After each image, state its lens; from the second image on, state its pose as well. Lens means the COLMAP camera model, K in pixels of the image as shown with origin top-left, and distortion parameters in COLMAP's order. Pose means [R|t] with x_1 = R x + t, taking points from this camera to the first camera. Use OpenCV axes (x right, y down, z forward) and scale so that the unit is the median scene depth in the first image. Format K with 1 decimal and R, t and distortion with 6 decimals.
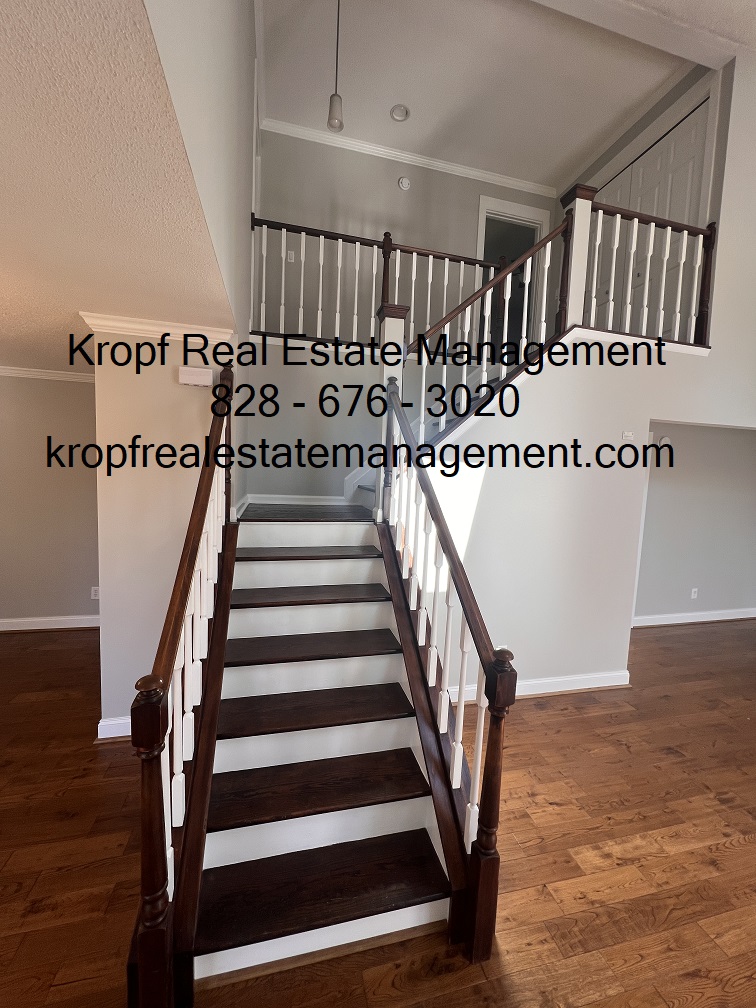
lens RADIAL K [[403.9, 0, 377.3], [0, 403.9, 499.4], [0, 0, 1]] dist [-0.002209, 0.000628]
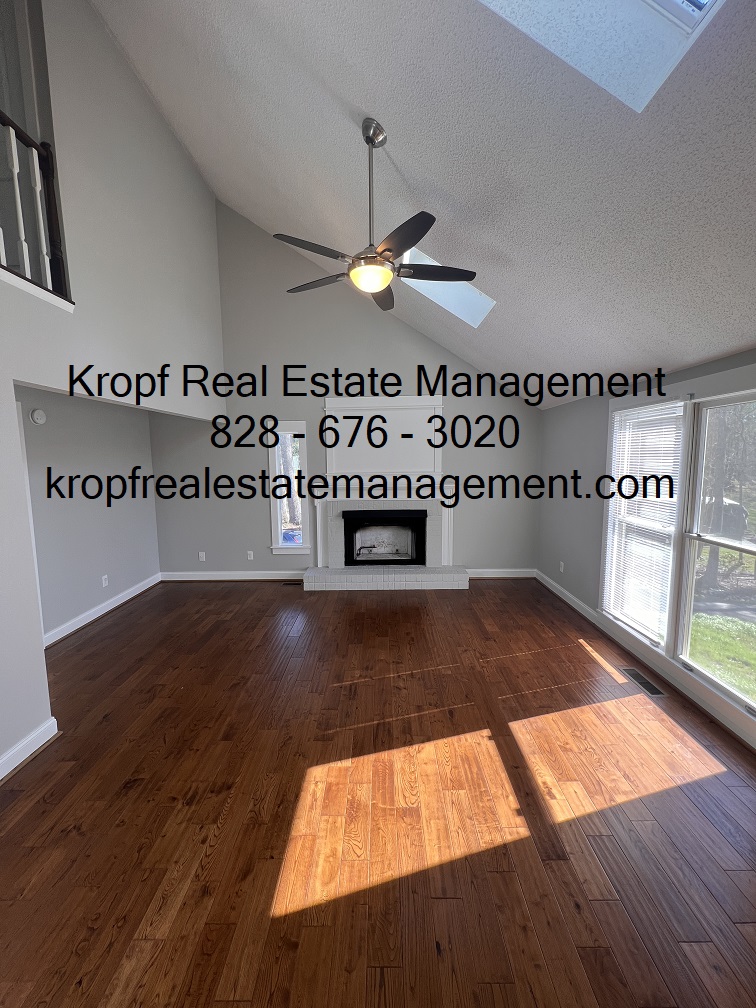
lens RADIAL K [[397.6, 0, 379.5], [0, 397.6, 504.4], [0, 0, 1]] dist [-0.007032, 0.000514]
pose [[0.246942, -0.156507, 0.956308, 0.141433], [0.097187, 0.985895, 0.136253, -0.015907], [-0.964144, 0.059294, 0.258669, 0.217530]]
